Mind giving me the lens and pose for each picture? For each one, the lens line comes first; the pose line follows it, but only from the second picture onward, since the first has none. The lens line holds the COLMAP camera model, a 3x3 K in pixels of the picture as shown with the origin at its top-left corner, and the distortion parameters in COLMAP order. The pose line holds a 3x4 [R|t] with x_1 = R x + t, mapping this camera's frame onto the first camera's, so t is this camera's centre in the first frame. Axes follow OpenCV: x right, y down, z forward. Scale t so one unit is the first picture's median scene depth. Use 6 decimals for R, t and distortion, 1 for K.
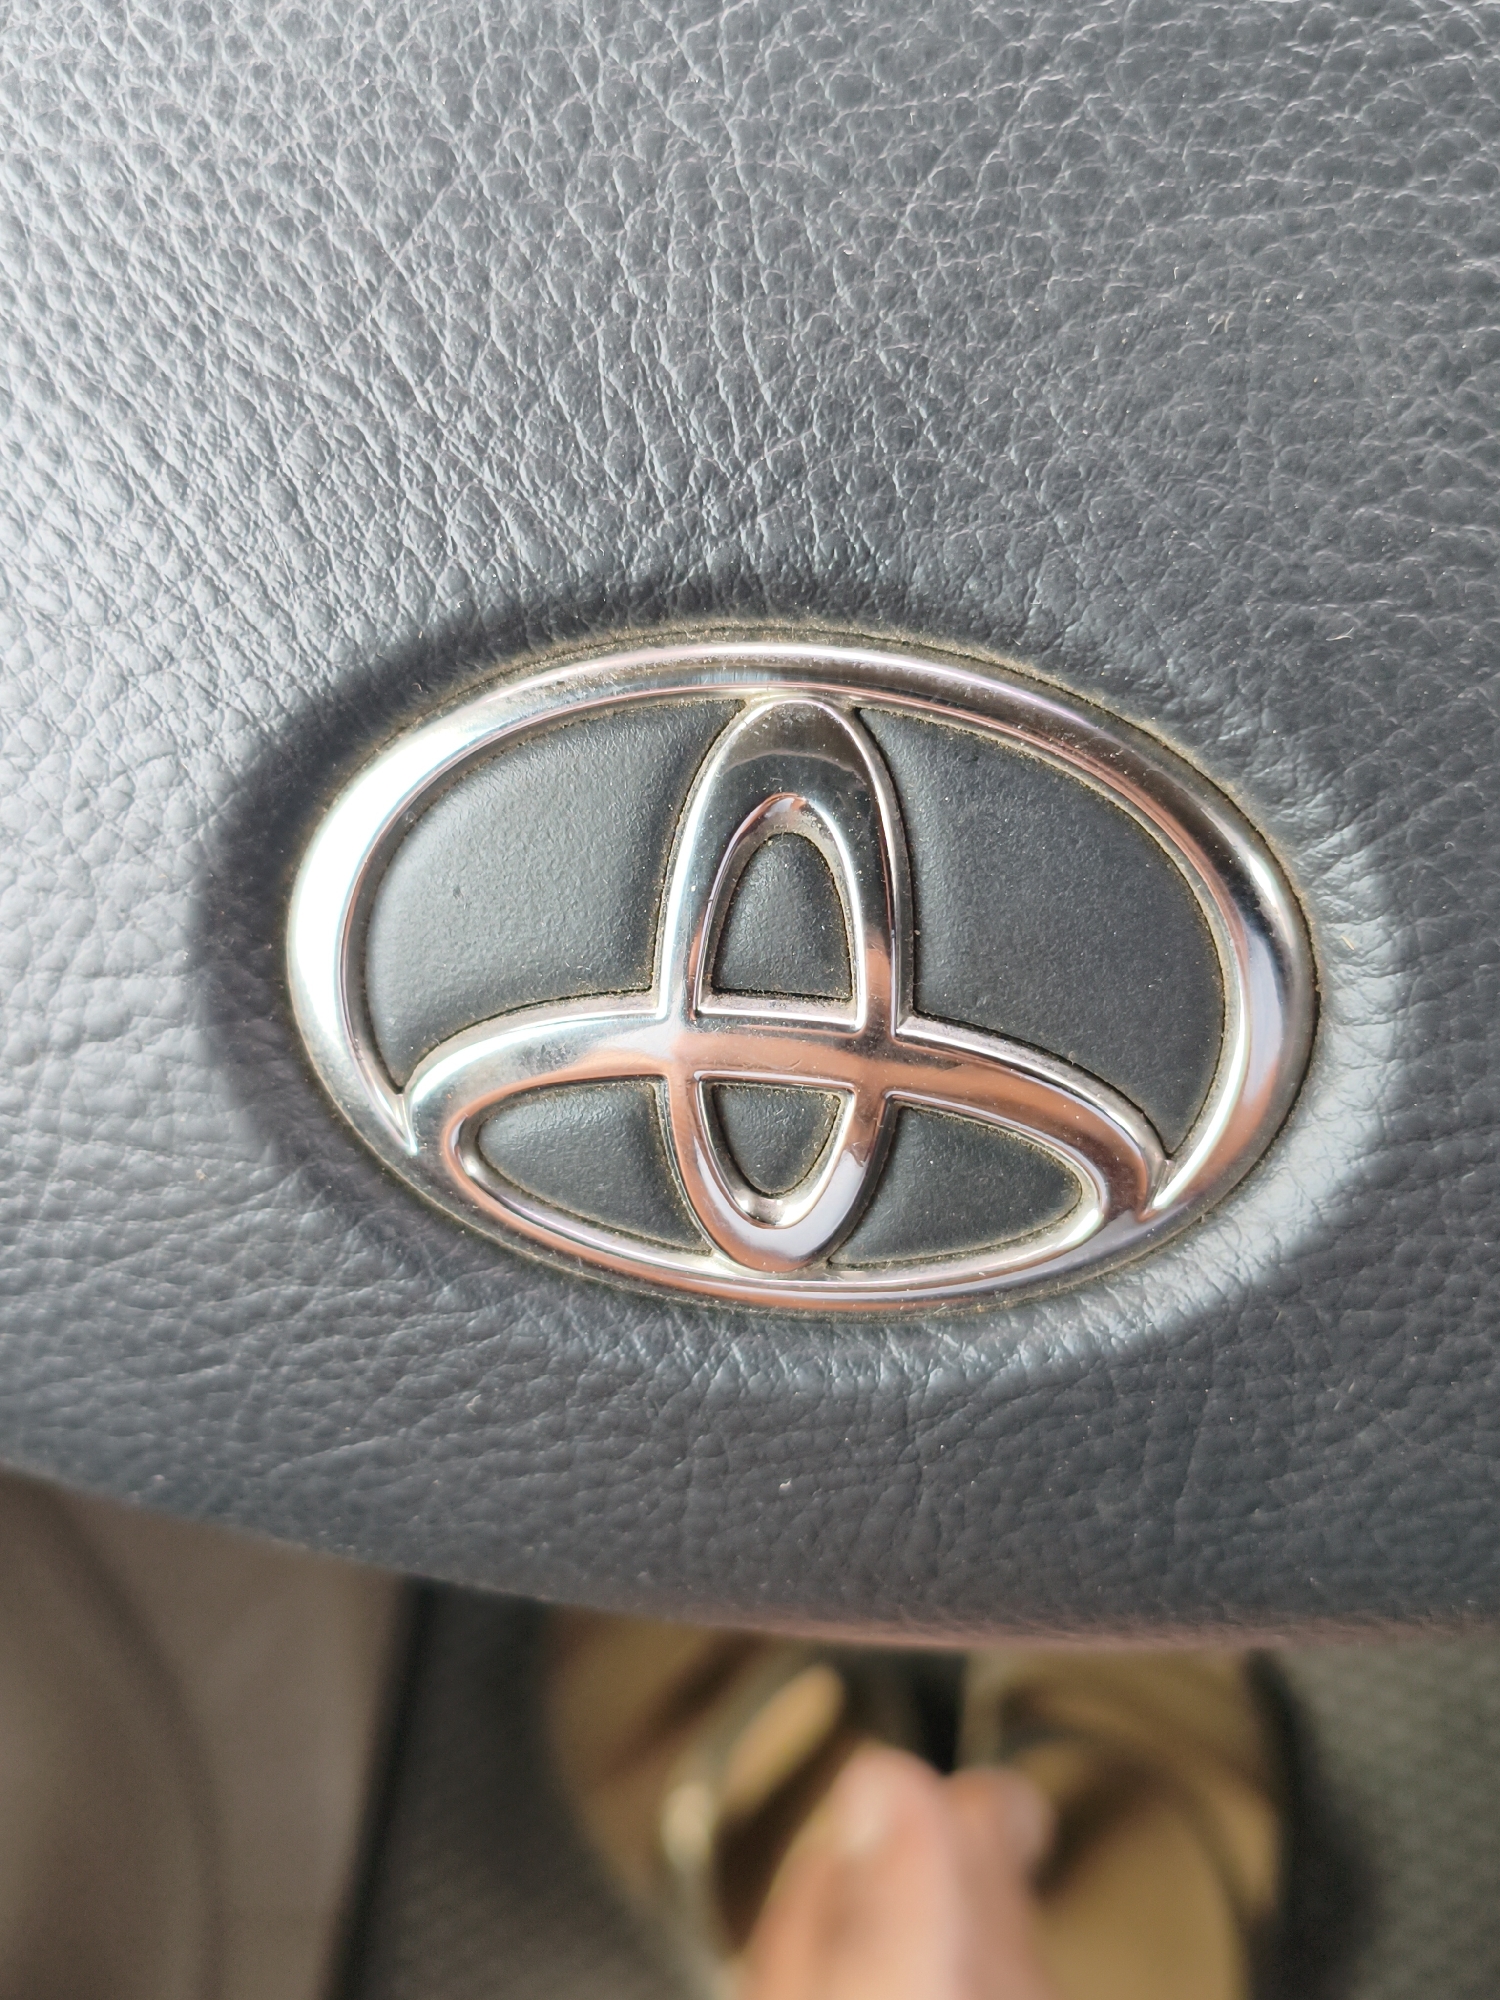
lens RADIAL K [[2371.7, 0, 801.7], [0, 2371.7, 1007.0], [0, 0, 1]] dist [0.117383, -0.589858]
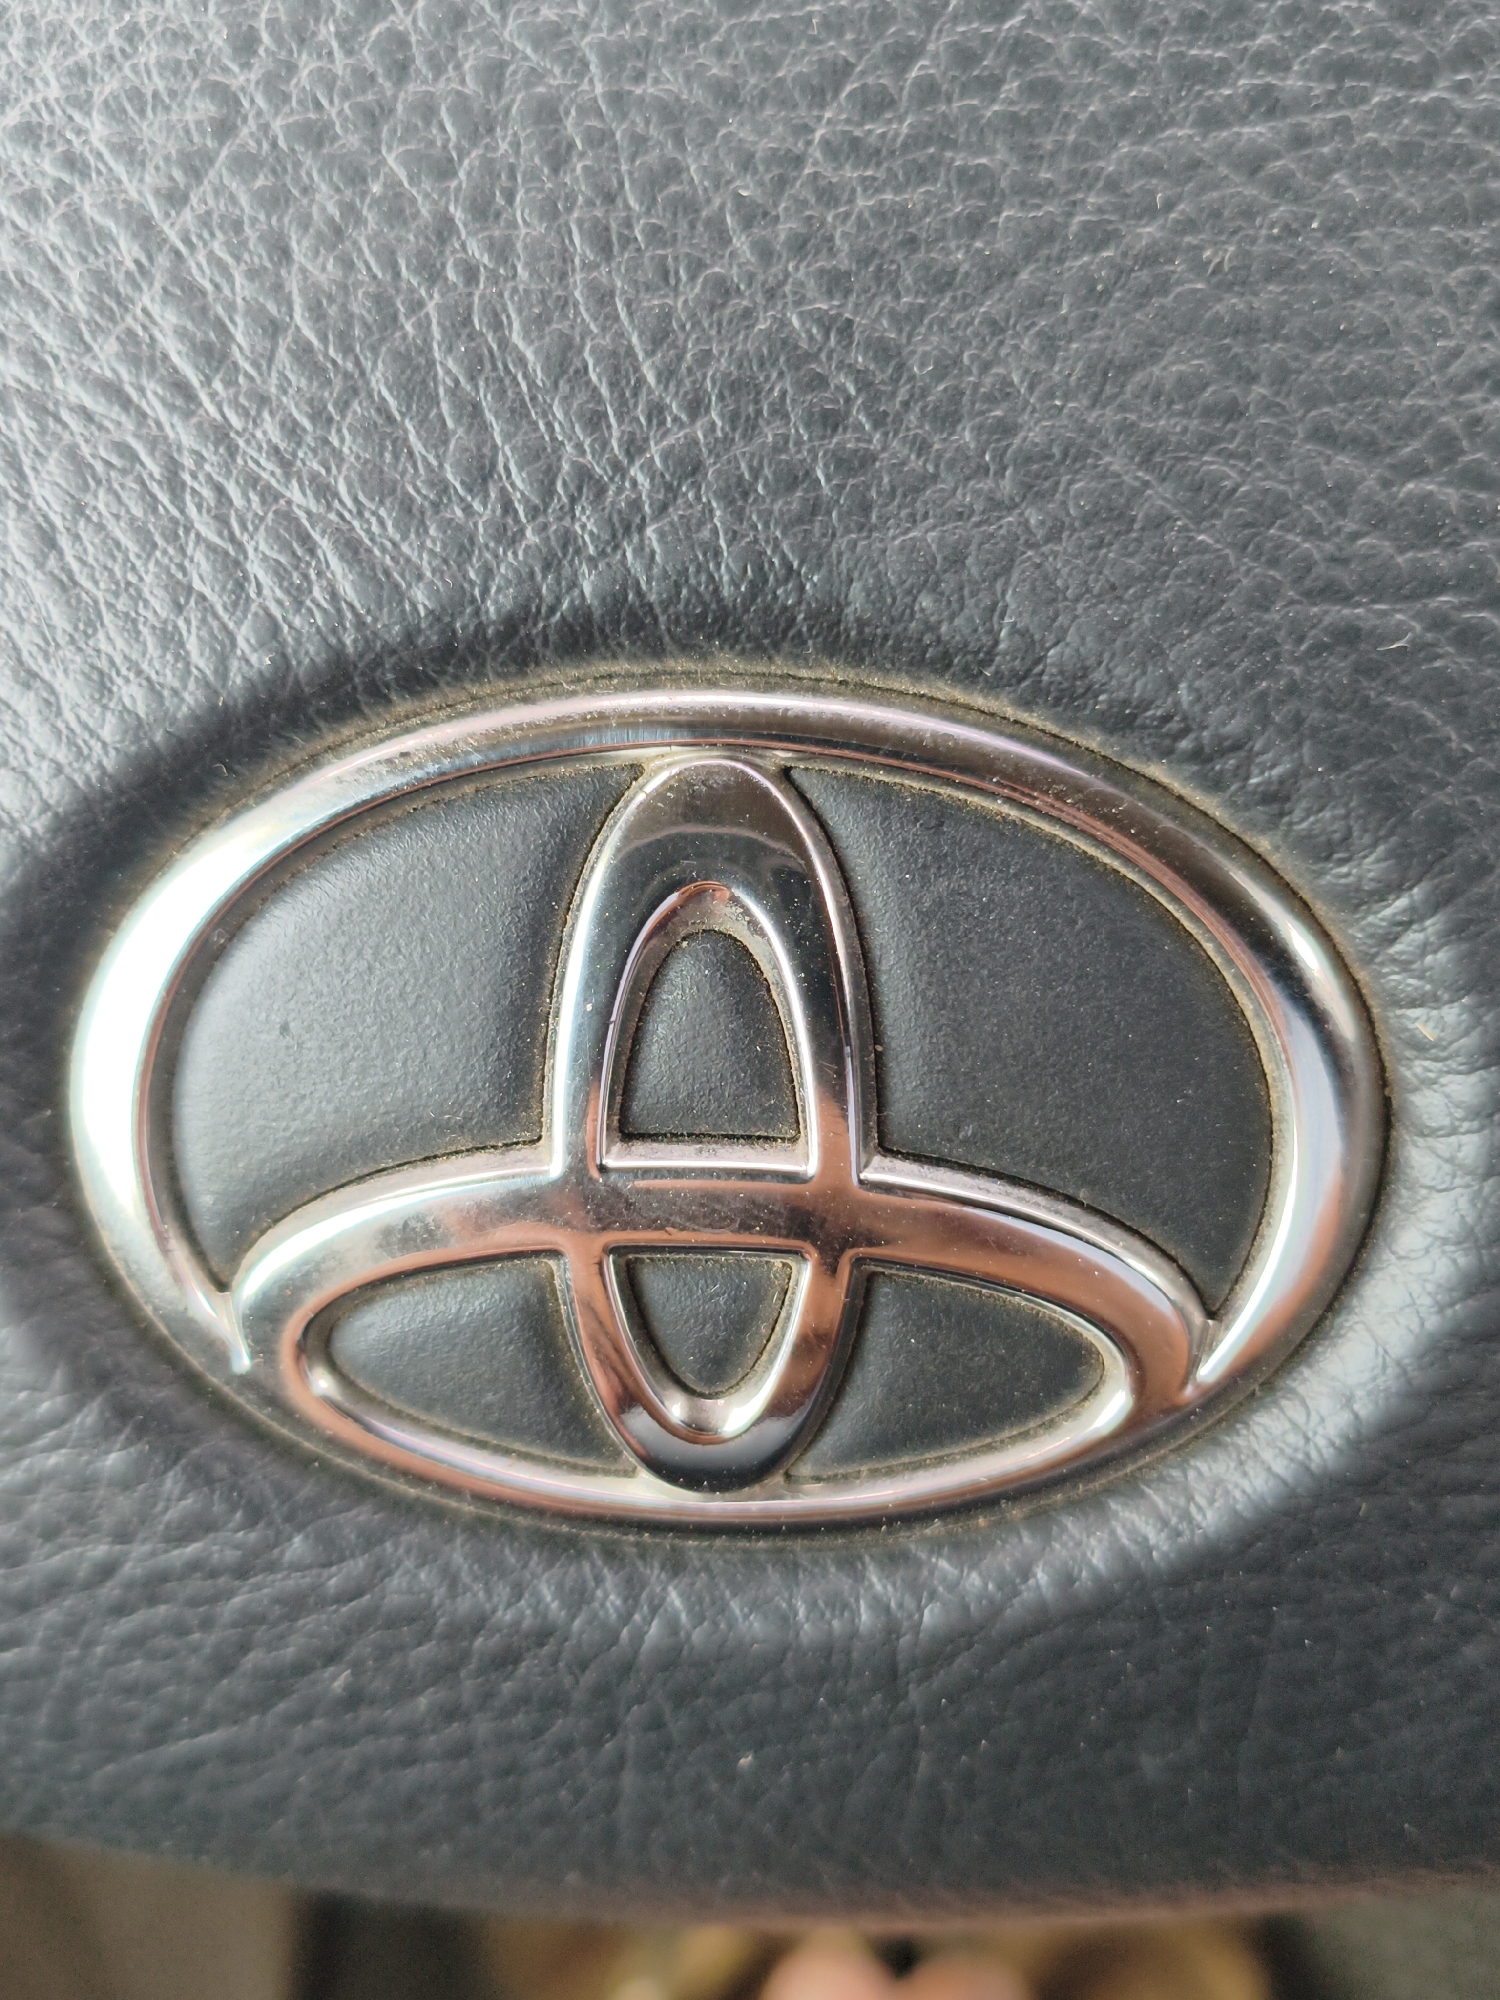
lens RADIAL K [[2371.7, 0, 801.7], [0, 2371.7, 1007.0], [0, 0, 1]] dist [0.117383, -0.589858]
pose [[0.997806, -0.053639, 0.038816, -0.006351], [0.055521, 0.997247, -0.049147, -0.008139], [-0.036073, 0.051195, 0.998037, 0.222150]]
